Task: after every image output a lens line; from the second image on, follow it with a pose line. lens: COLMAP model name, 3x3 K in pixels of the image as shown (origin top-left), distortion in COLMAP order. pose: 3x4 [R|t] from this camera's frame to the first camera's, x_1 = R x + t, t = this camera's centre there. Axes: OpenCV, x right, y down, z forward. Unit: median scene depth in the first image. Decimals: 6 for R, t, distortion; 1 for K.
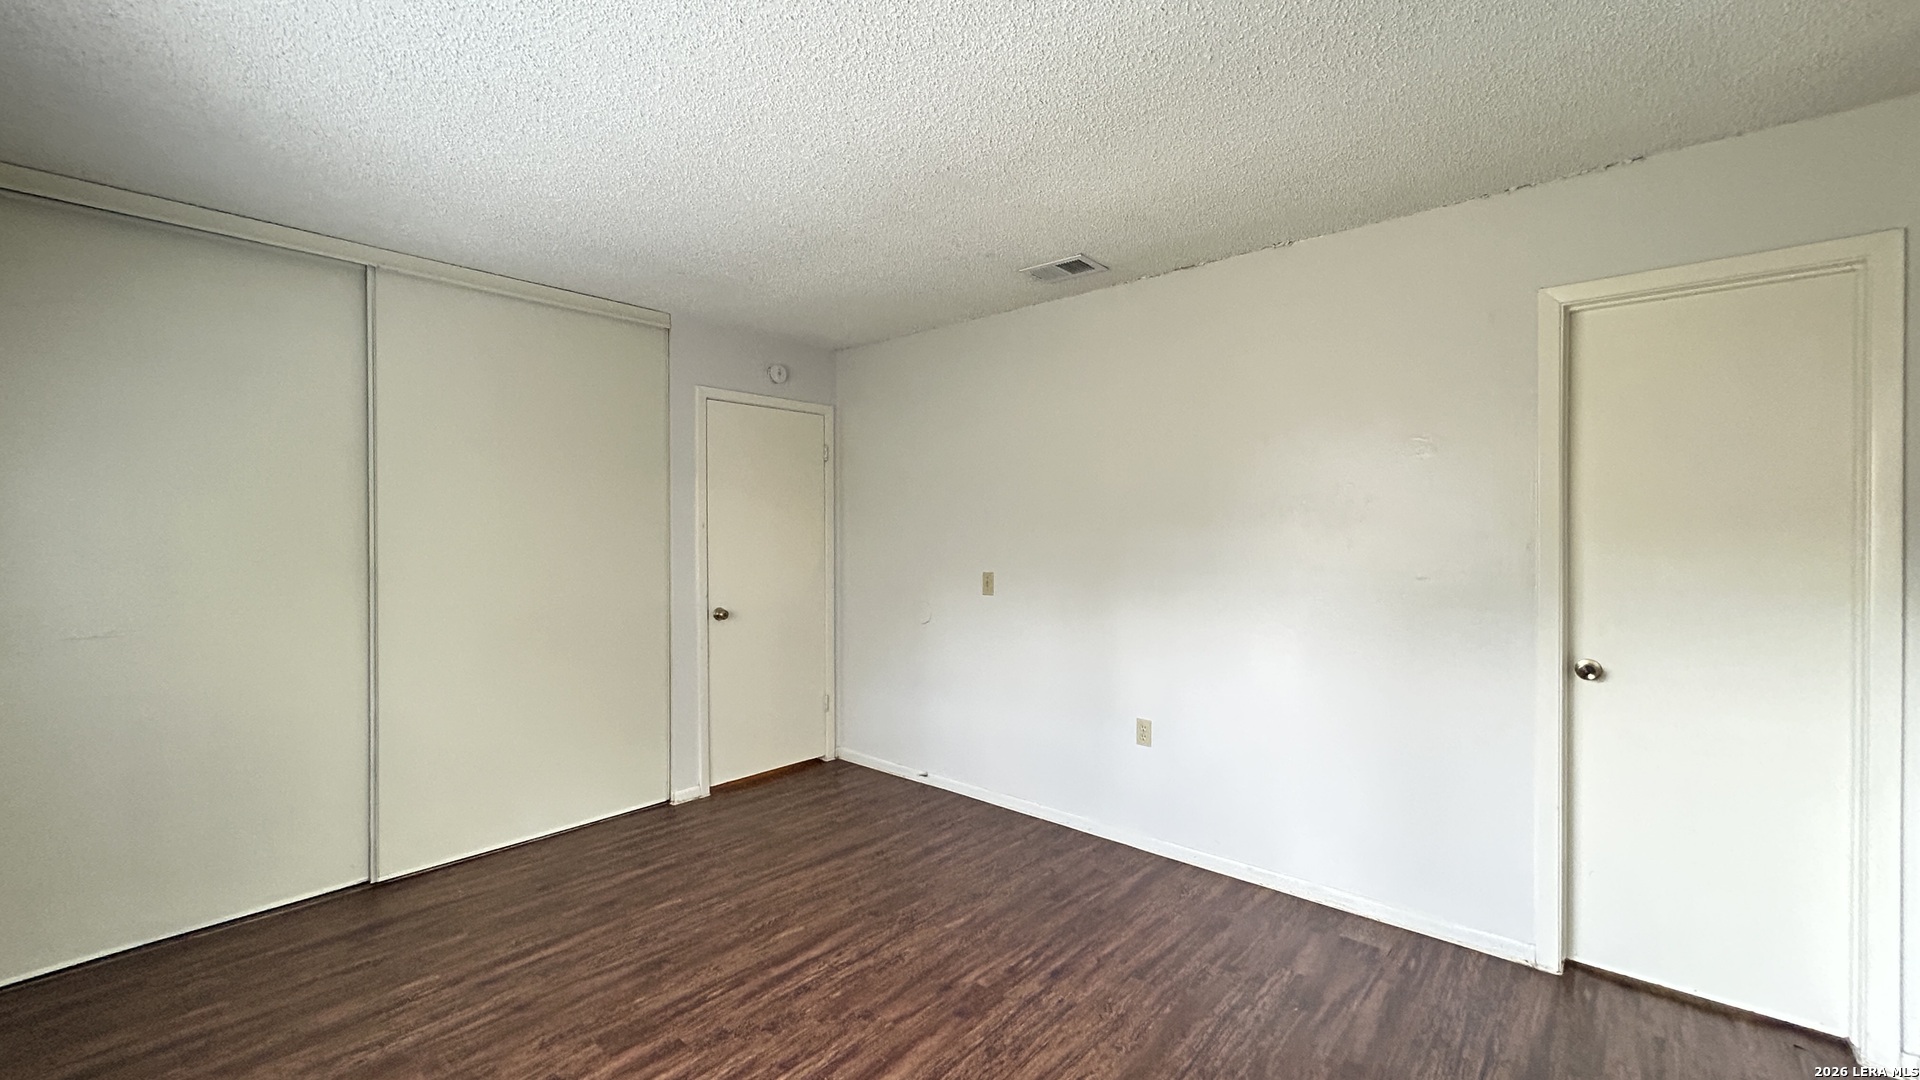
lens RADIAL K [[773.6, 0, 963.9], [0, 773.6, 545.2], [0, 0, 1]] dist [0.000429, 0.002497]
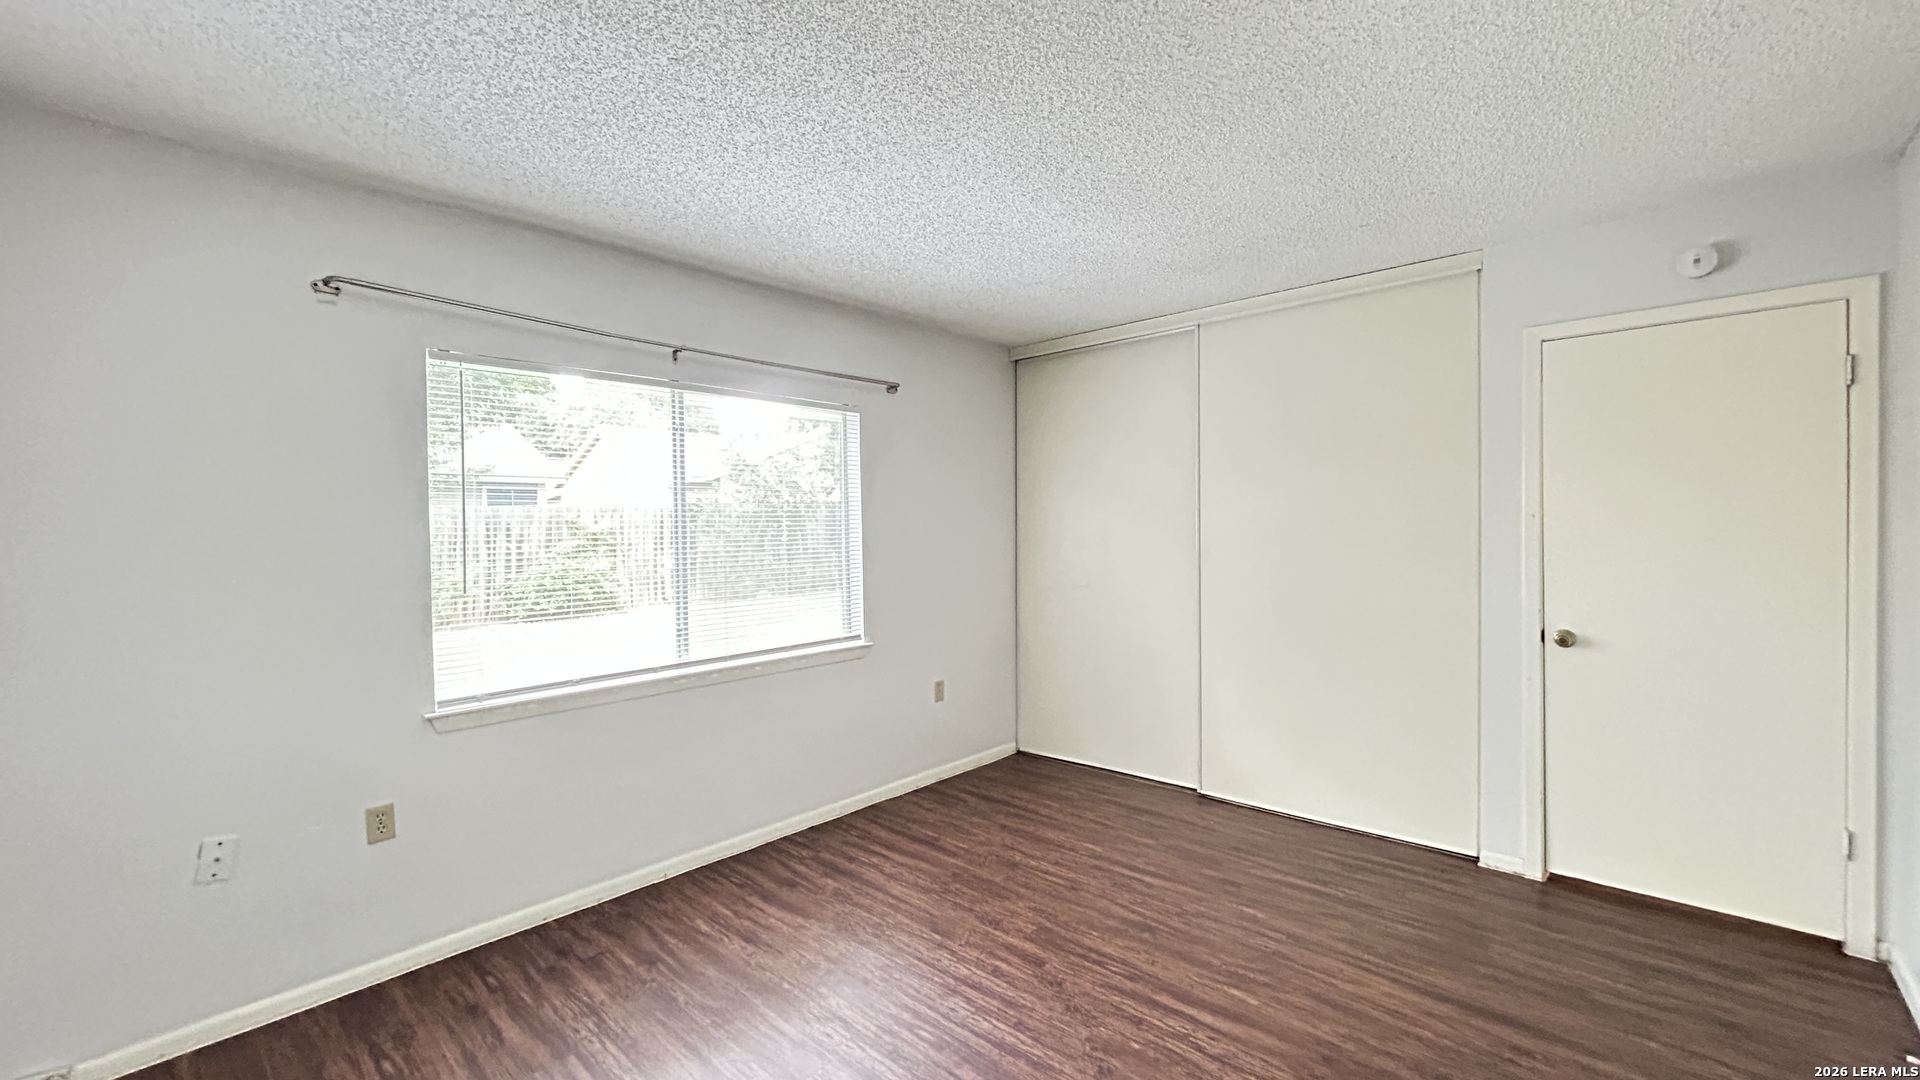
lens RADIAL K [[773.6, 0, 954.5], [0, 773.6, 538.0], [0, 0, 1]] dist [0.000429, 0.002497]
pose [[-0.028905, 0.020428, -0.999373, 0.615739], [0.000486, 0.999791, 0.020423, -0.027456], [0.999582, 0.000105, -0.028909, 0.680959]]
